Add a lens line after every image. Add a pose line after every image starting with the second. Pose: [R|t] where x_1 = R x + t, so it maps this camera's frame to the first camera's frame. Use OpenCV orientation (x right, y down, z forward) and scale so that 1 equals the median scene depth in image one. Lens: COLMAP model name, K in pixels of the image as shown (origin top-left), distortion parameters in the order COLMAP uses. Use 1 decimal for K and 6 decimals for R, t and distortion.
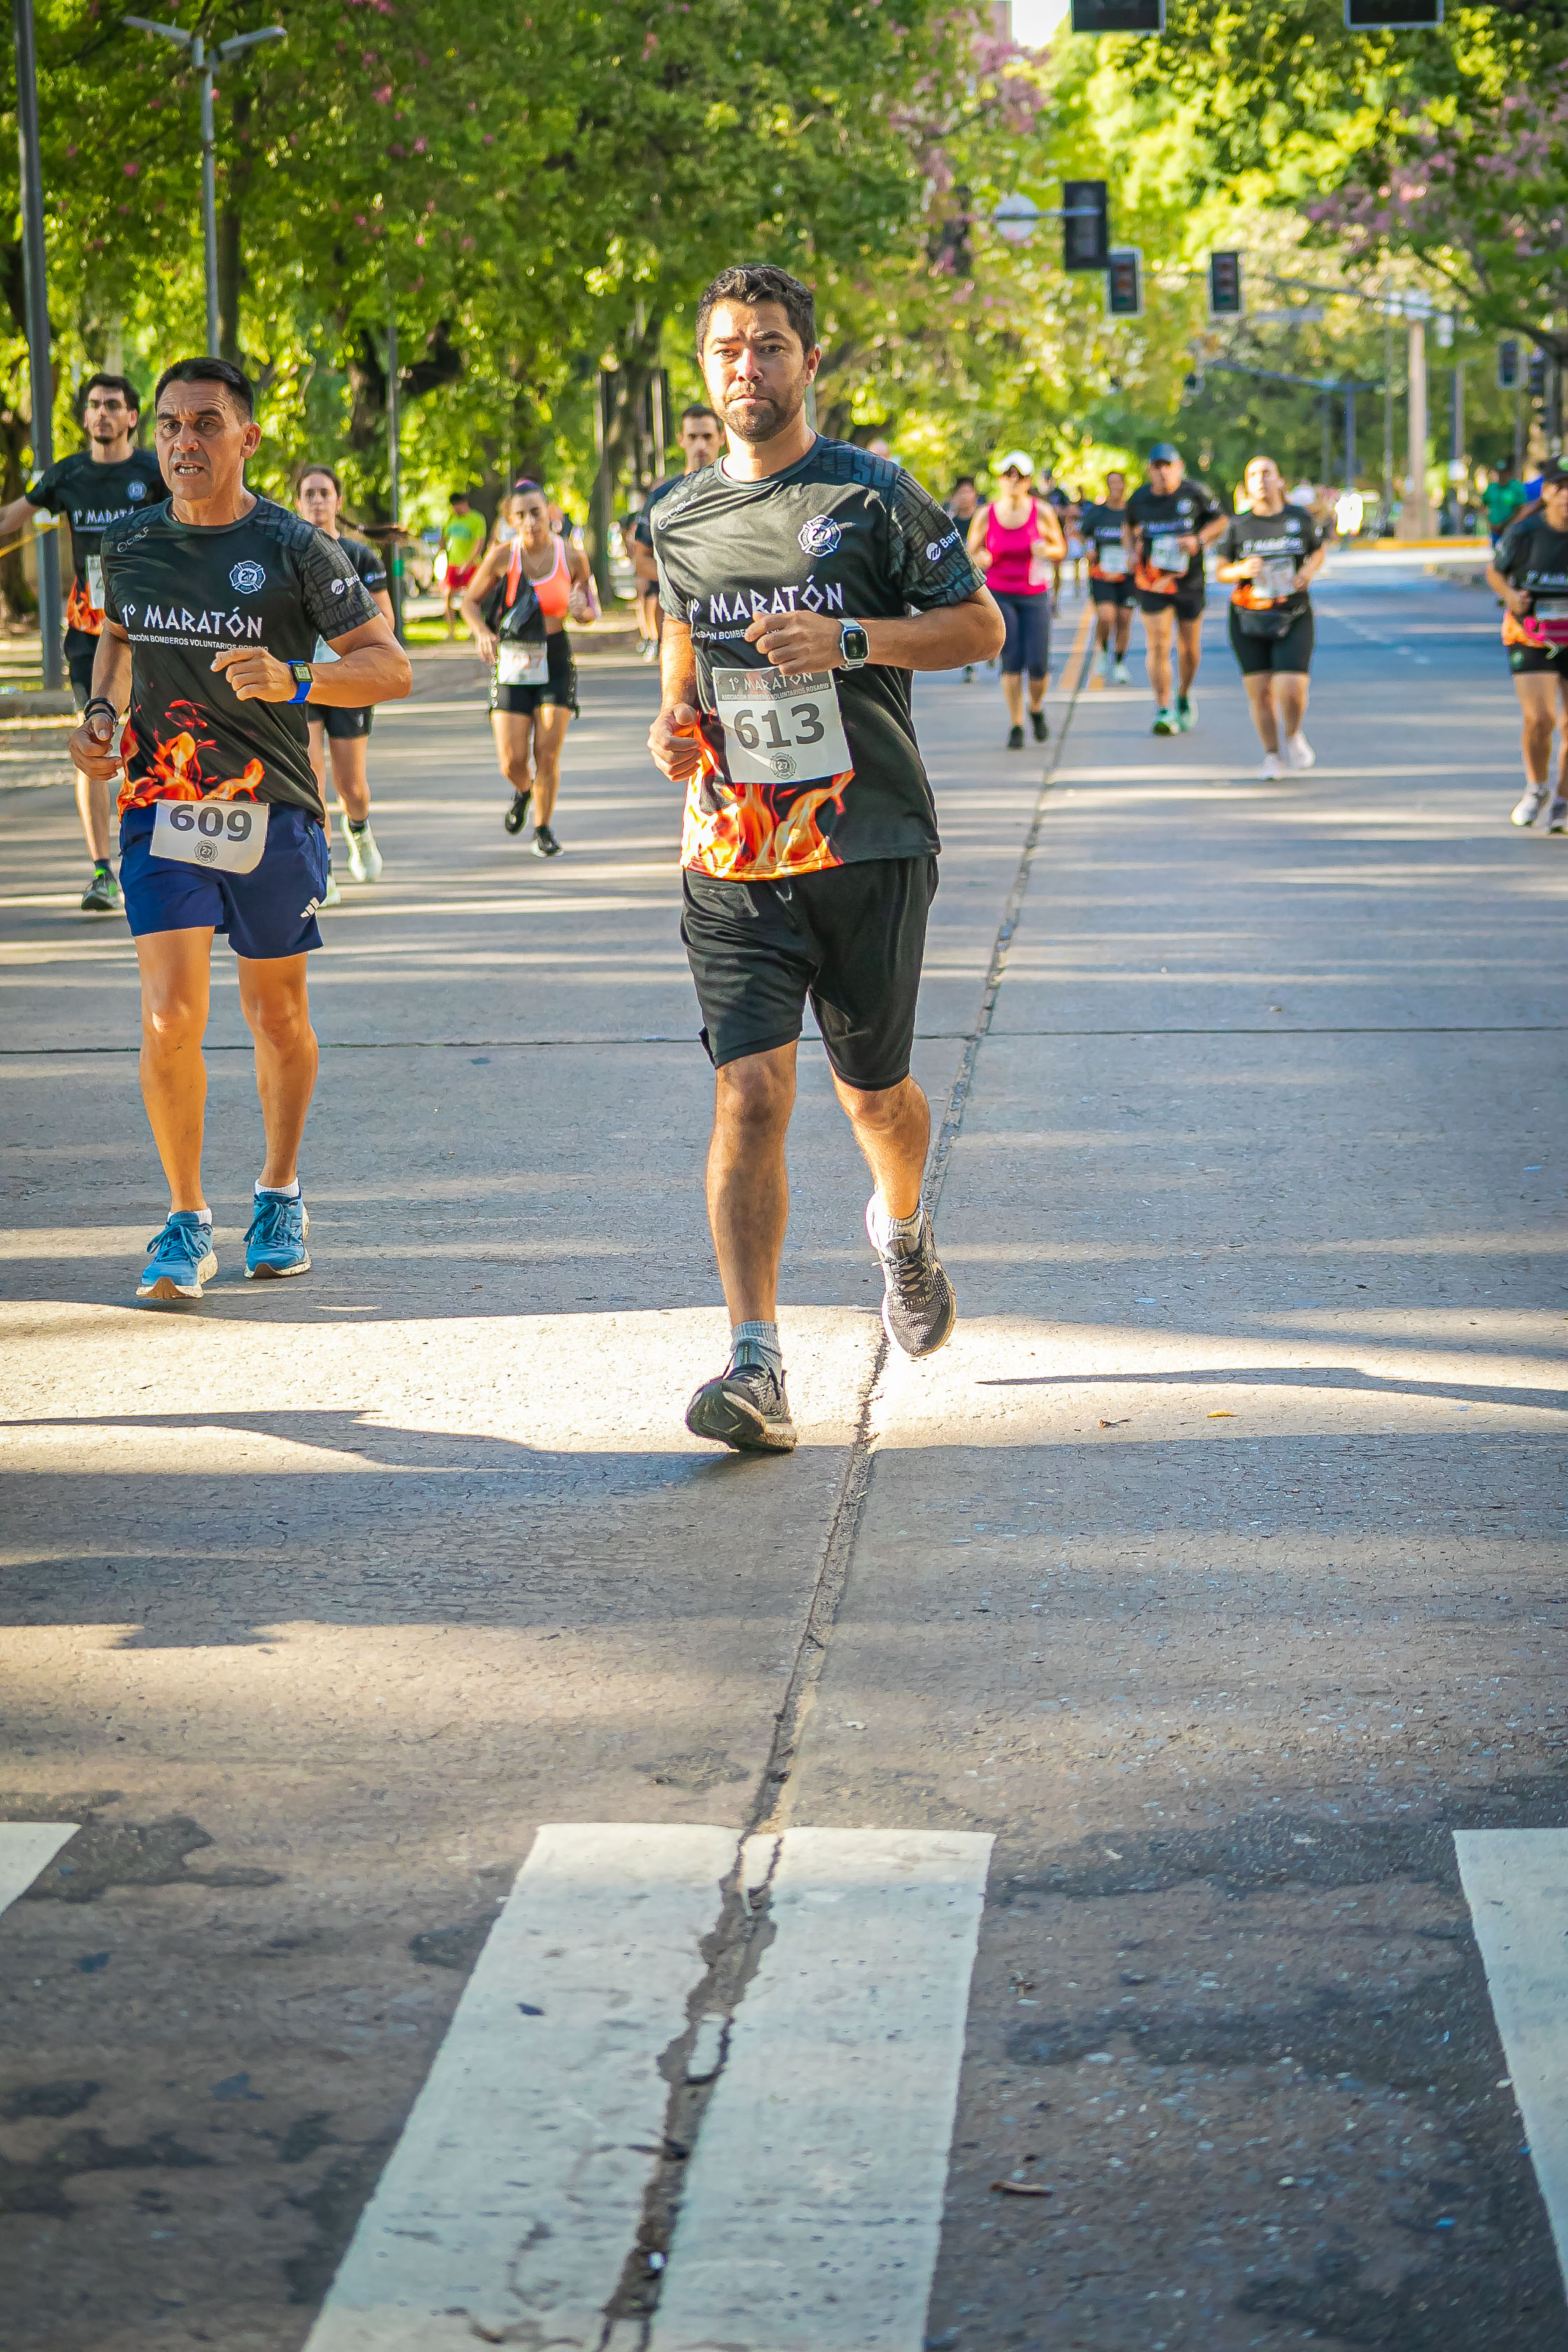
lens RADIAL K [[5651.7, 0, 742.0], [0, 5651.7, 1197.6], [0, 0, 1]] dist [-0.041478, 0.000000]
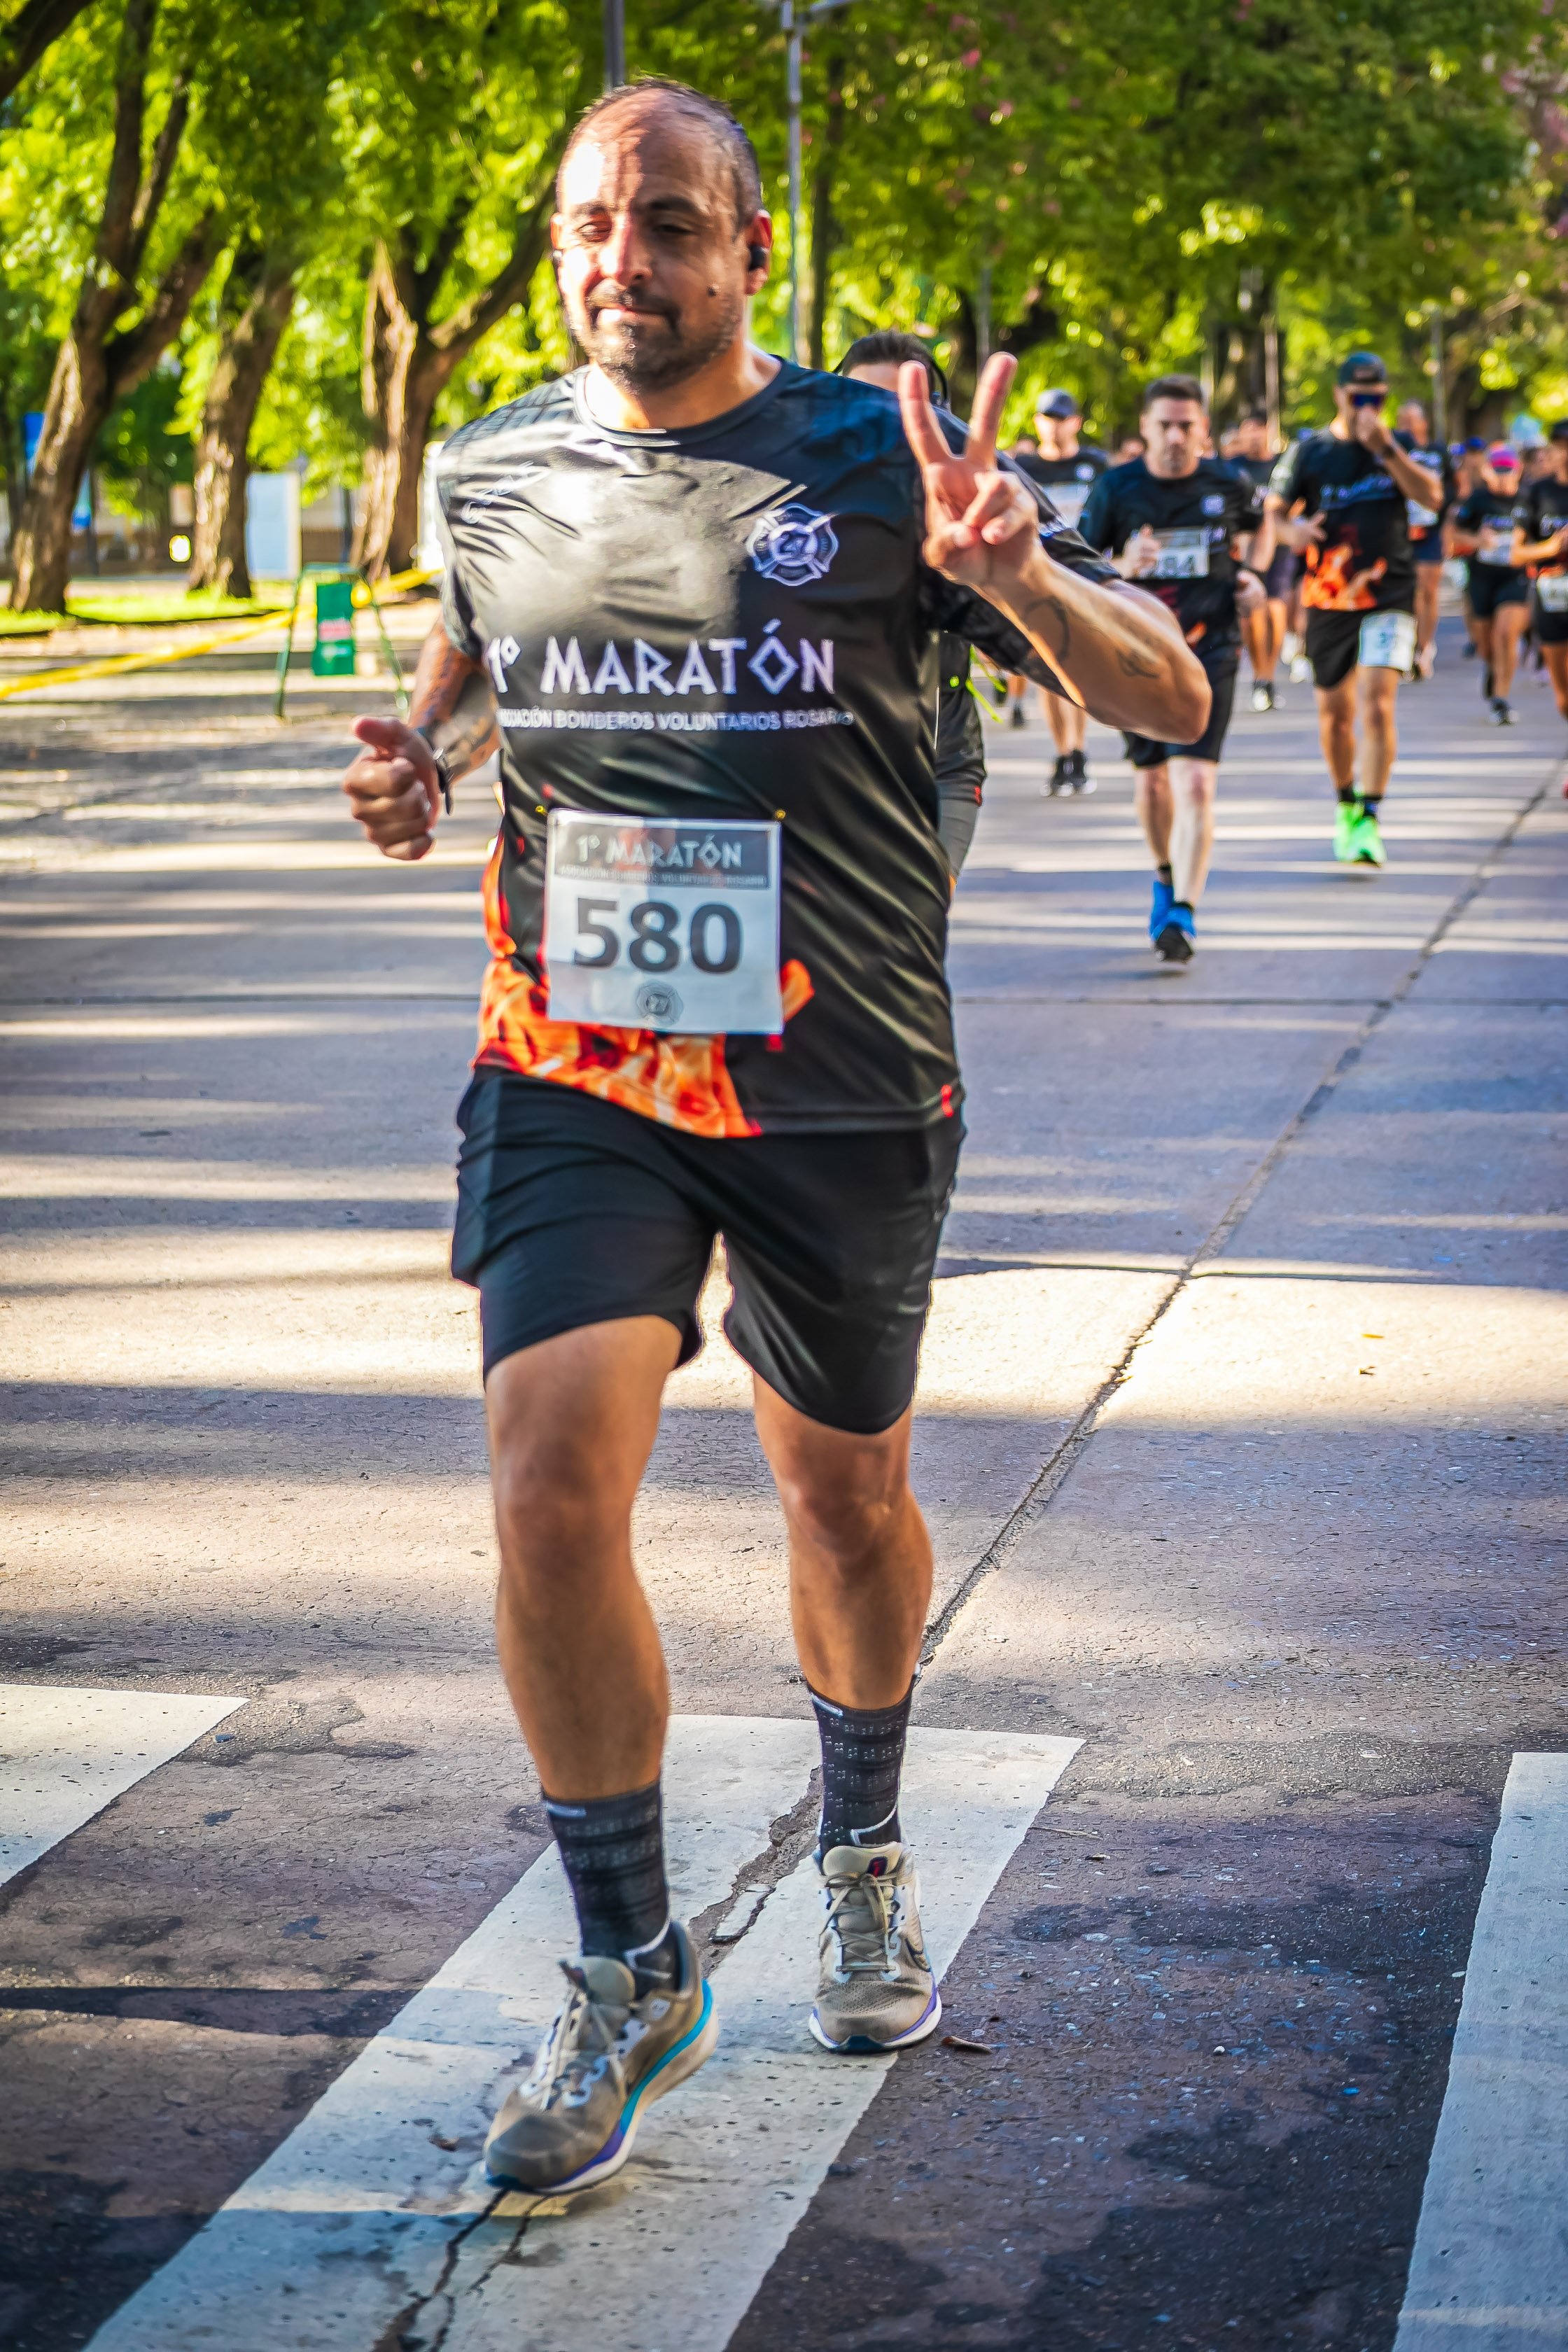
lens RADIAL K [[5651.7, 0, 645.0], [0, 5651.7, 1261.4], [0, 0, 1]] dist [-0.041478, 0.000000]
pose [[0.990999, 0.027197, -0.131079, 0.108220], [-0.024675, 0.999479, 0.020828, 0.001508], [0.131577, -0.017406, 0.991153, -0.082718]]
